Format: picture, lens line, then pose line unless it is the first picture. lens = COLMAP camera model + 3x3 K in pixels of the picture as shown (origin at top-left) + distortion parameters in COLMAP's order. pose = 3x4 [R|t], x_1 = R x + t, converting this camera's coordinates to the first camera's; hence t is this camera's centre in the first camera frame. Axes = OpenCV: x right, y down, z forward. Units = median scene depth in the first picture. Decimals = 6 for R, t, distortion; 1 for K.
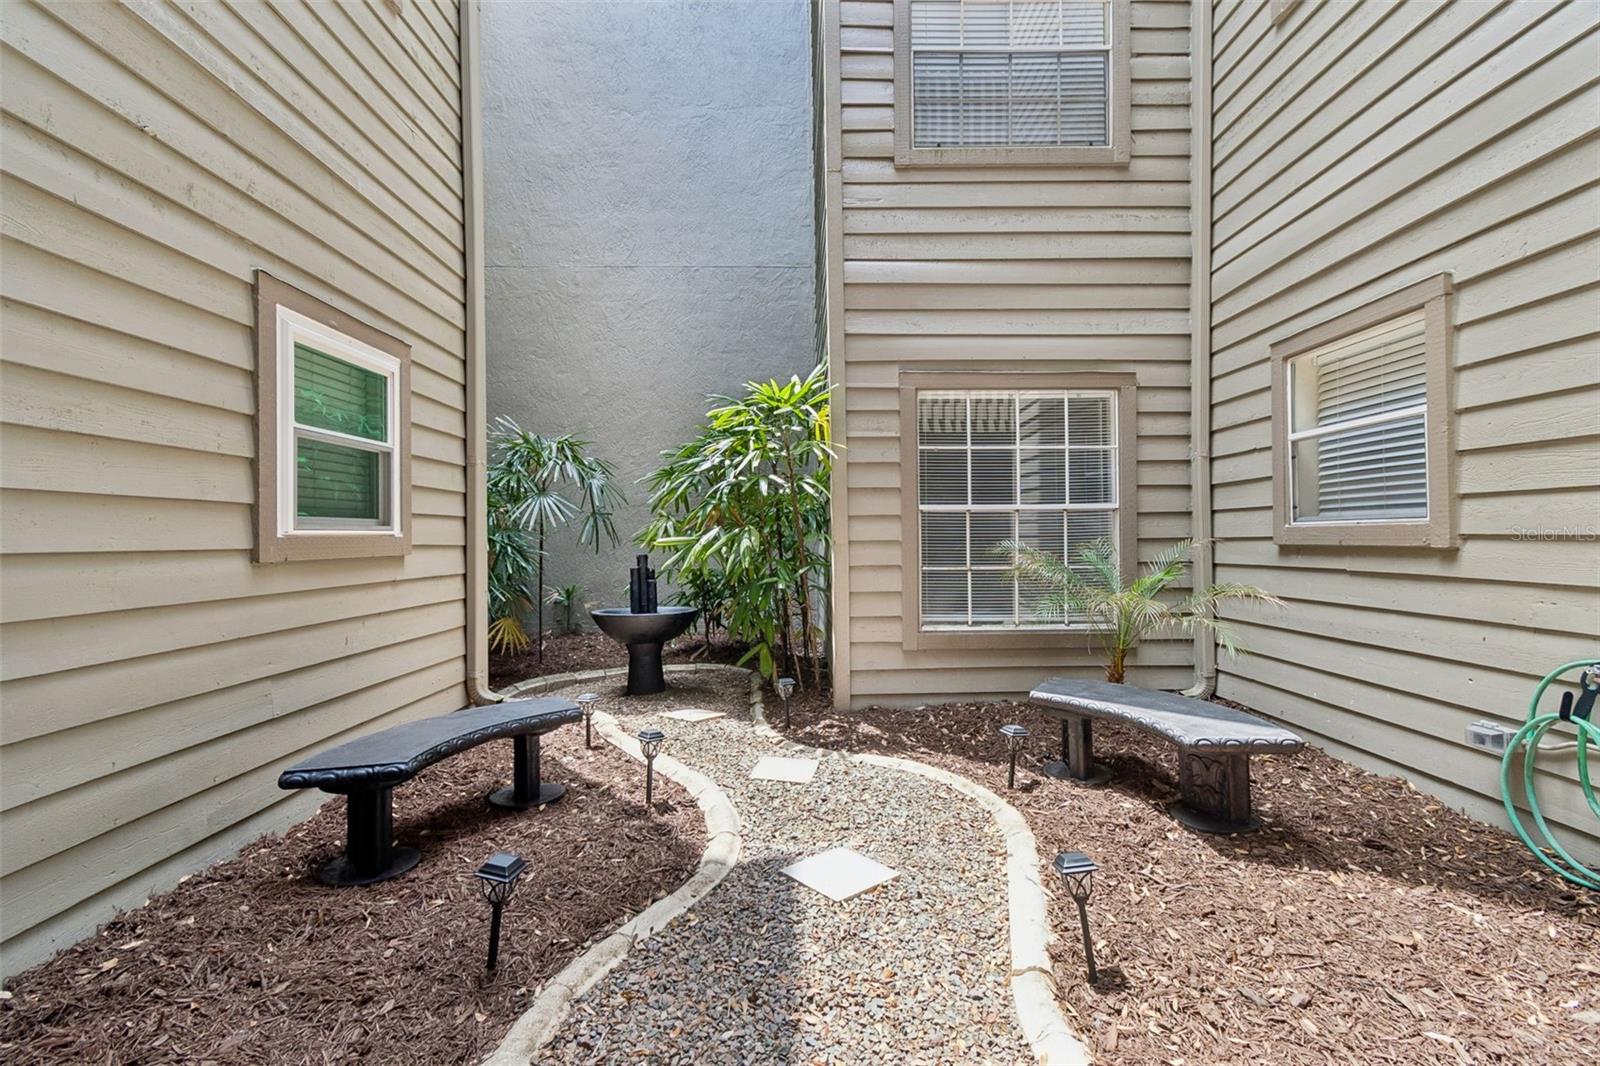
lens RADIAL K [[715.2, 0, 797.6], [0, 715.2, 531.5], [0, 0, 1]] dist [0.008811, -0.002047]
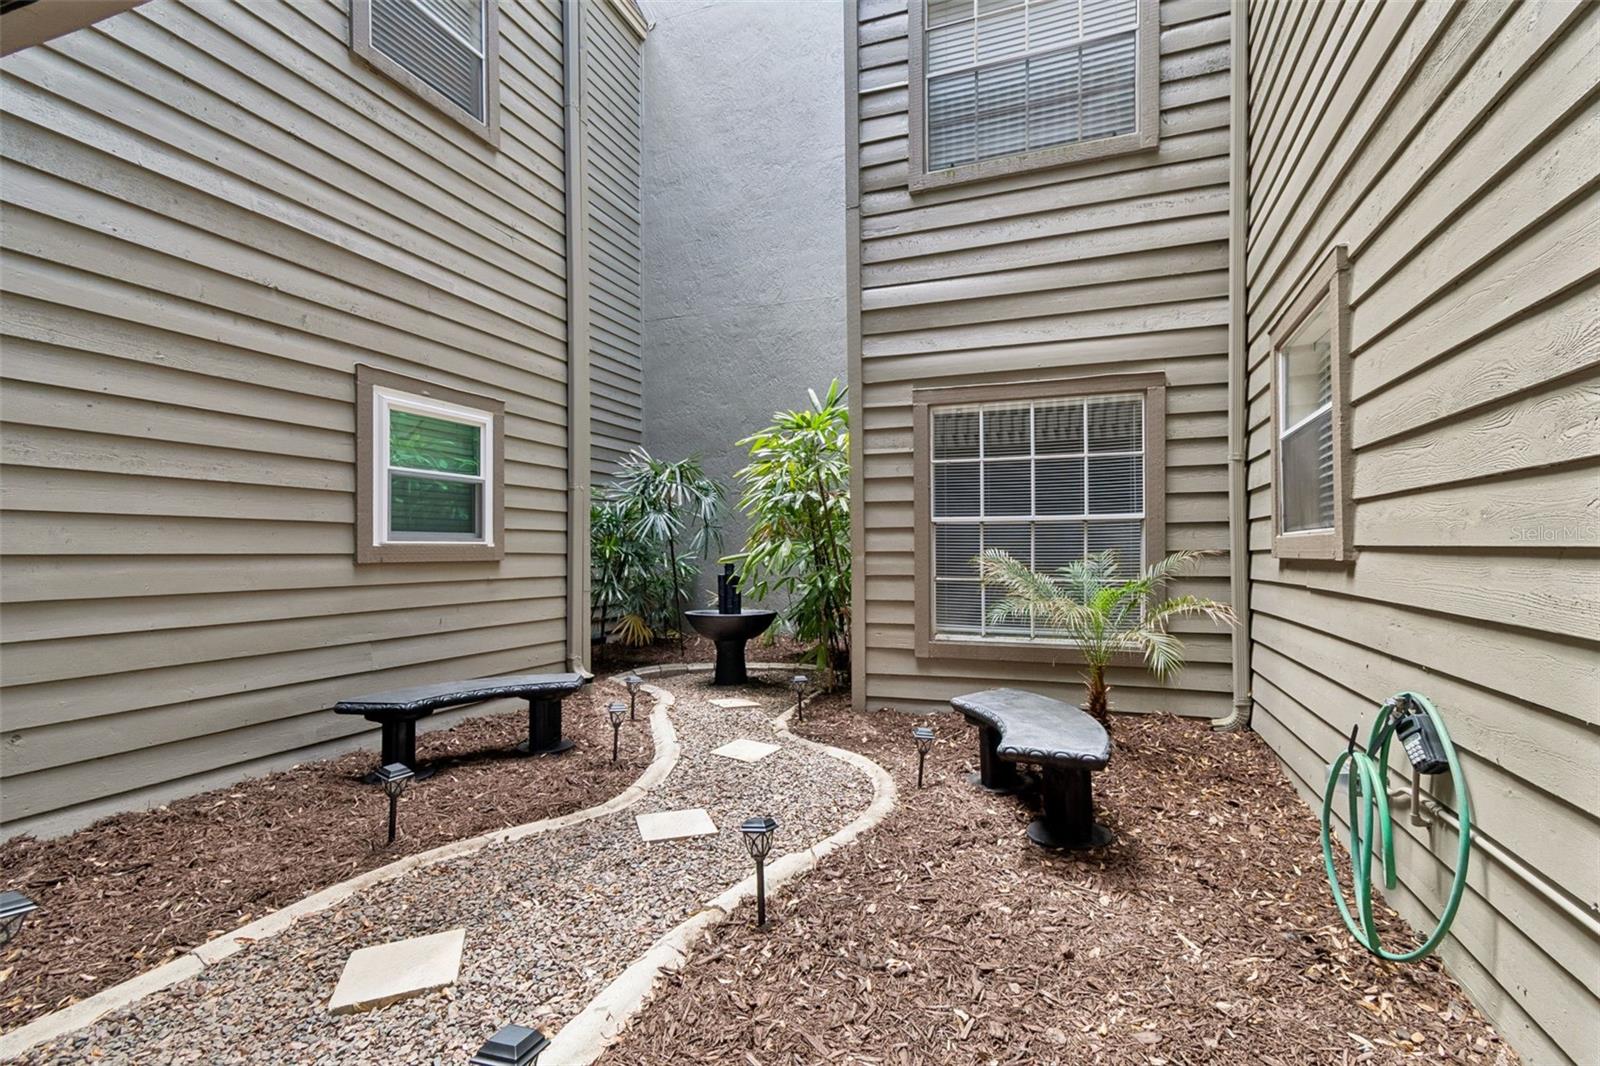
lens RADIAL K [[715.2, 0, 814.4], [0, 715.2, 544.1], [0, 0, 1]] dist [0.008811, -0.002047]
pose [[0.935503, 0.001297, -0.353318, 0.380160], [-0.001565, 0.999999, -0.000474, 0.002271], [0.353317, 0.000997, 0.935503, -0.025471]]
